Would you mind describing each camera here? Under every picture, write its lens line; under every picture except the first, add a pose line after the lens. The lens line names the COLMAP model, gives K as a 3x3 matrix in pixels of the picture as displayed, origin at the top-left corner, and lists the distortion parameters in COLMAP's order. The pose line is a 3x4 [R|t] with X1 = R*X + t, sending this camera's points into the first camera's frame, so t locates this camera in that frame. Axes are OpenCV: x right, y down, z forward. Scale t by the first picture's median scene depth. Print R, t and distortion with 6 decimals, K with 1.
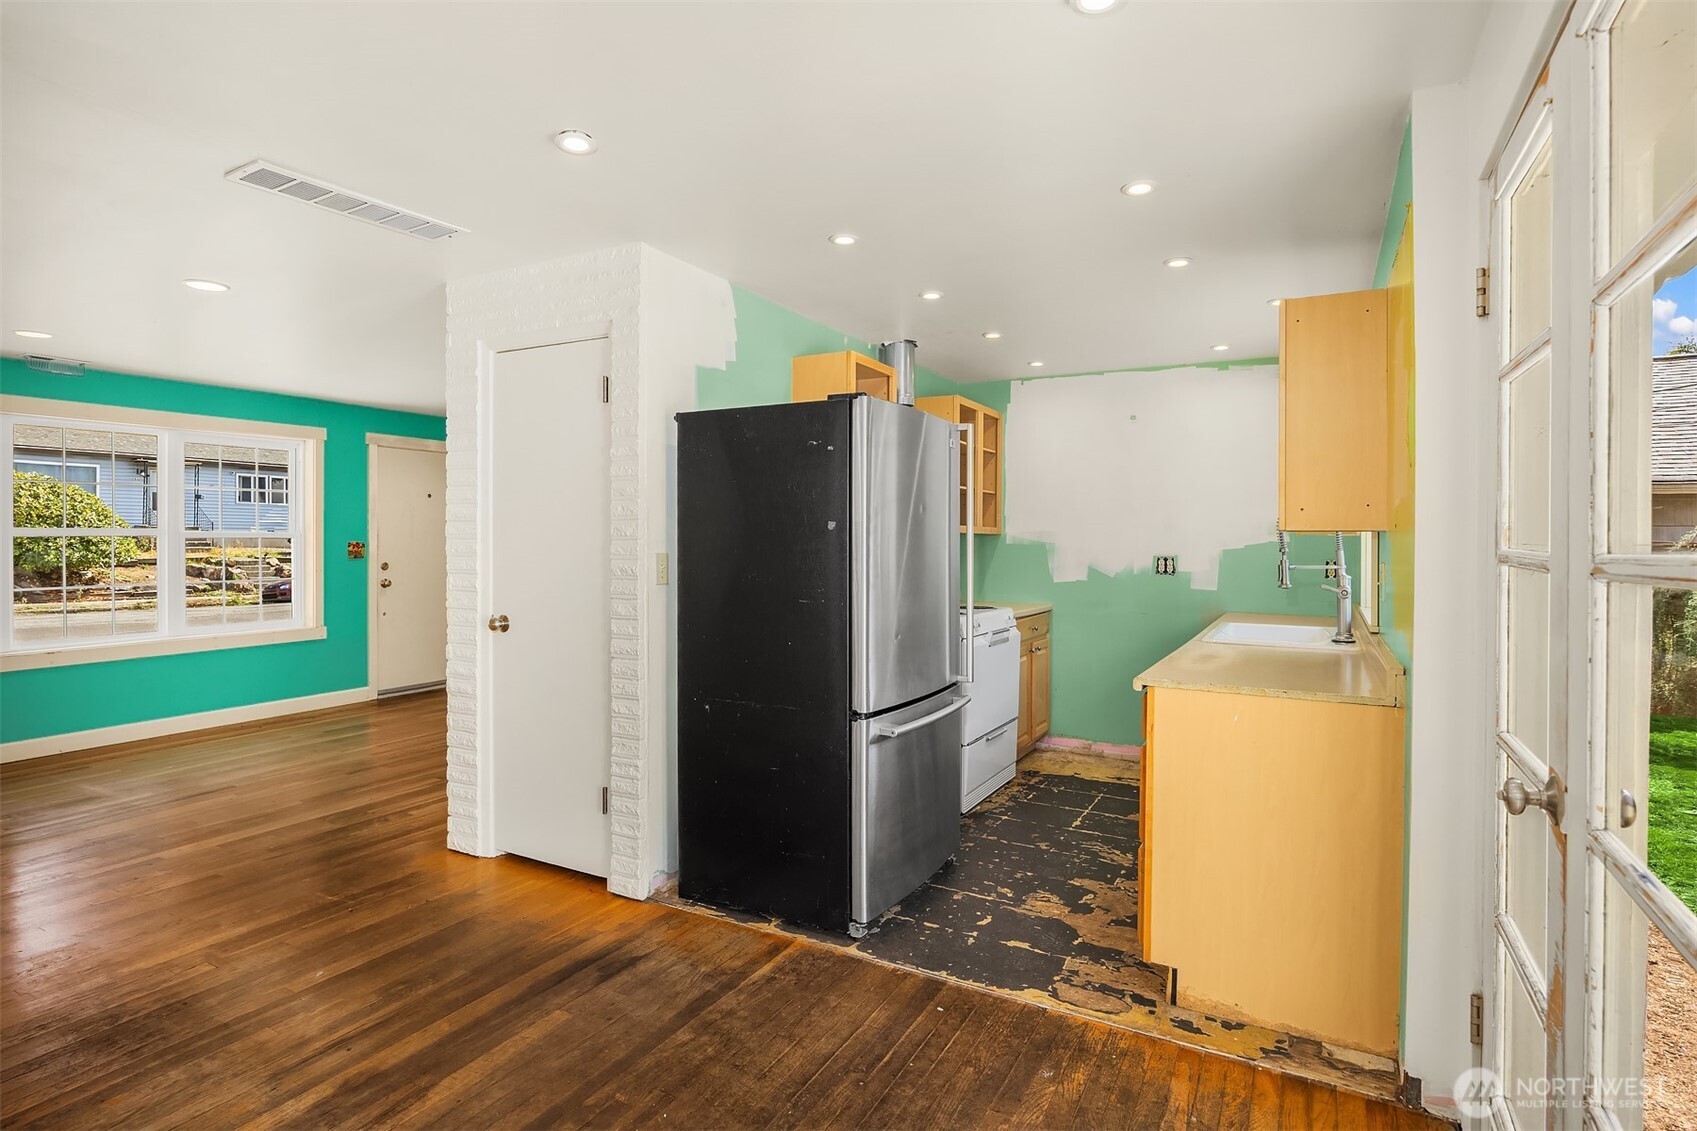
lens RADIAL K [[855.7, 0, 857.1], [0, 855.7, 548.0], [0, 0, 1]] dist [-0.016241, 0.004076]
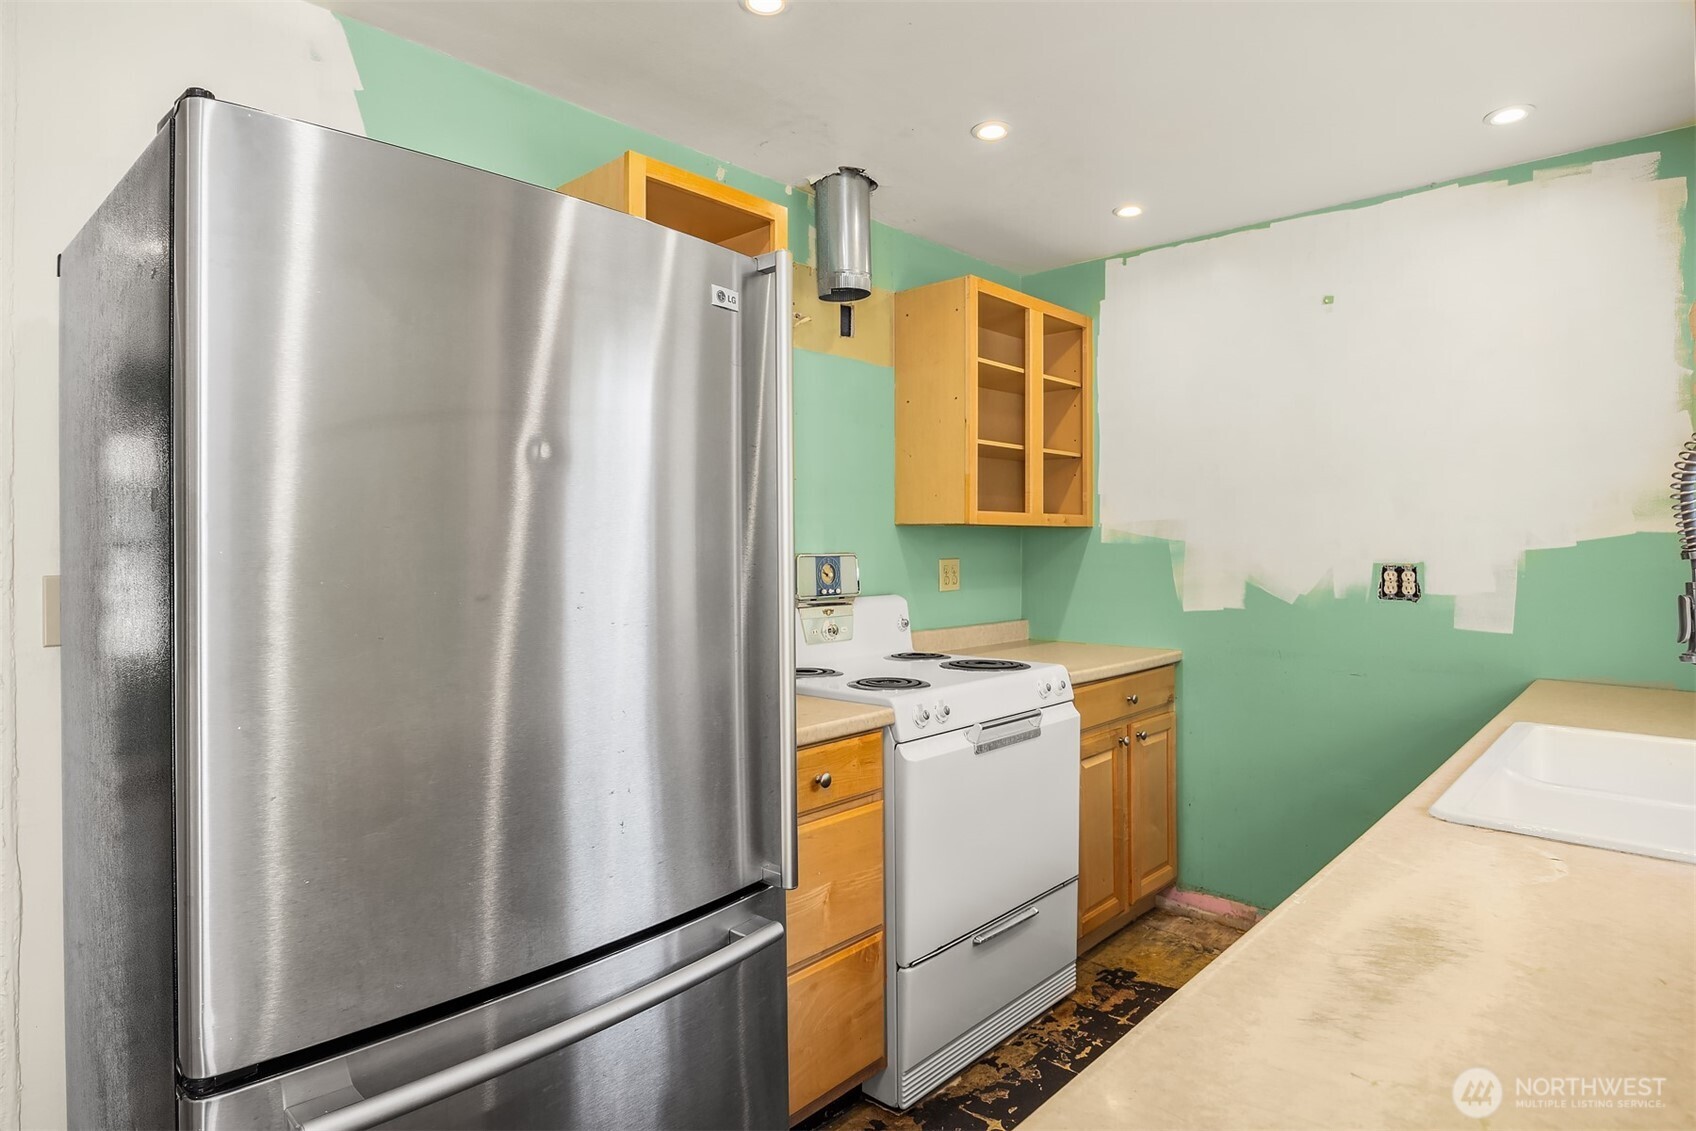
lens RADIAL K [[956.0, 0, 840.9], [0, 956.0, 544.0], [0, 0, 1]] dist [-0.004683, -0.003227]
pose [[0.971664, -0.012545, -0.236033, 0.172054], [0.010811, 0.999904, -0.008637, -0.000887], [0.236119, 0.005841, 0.971707, 0.367494]]
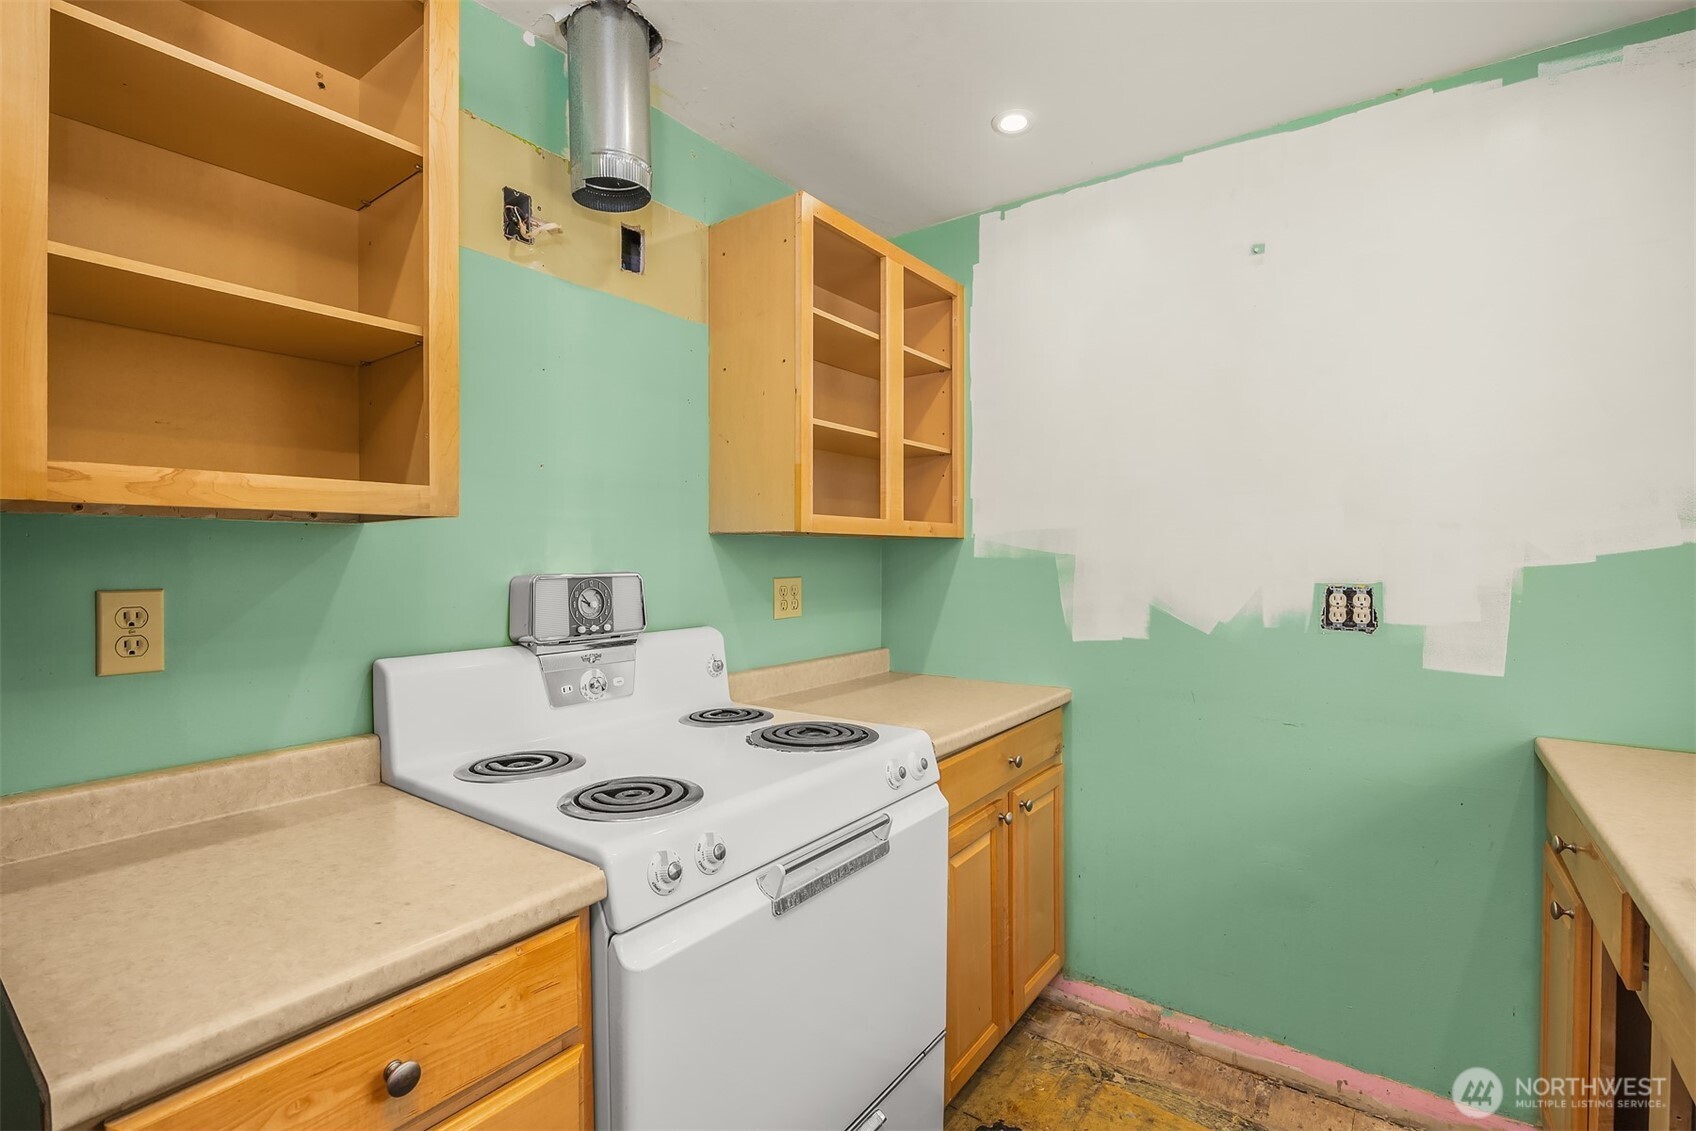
lens RADIAL K [[800.1, 0, 847.8], [0, 800.1, 569.3], [0, 0, 1]] dist [-0.004626, -0.000058]
pose [[0.992739, -0.011221, -0.119760, 0.174081], [0.012204, 0.999898, 0.007478, -0.002984], [0.119664, -0.008886, 0.992775, 0.603604]]
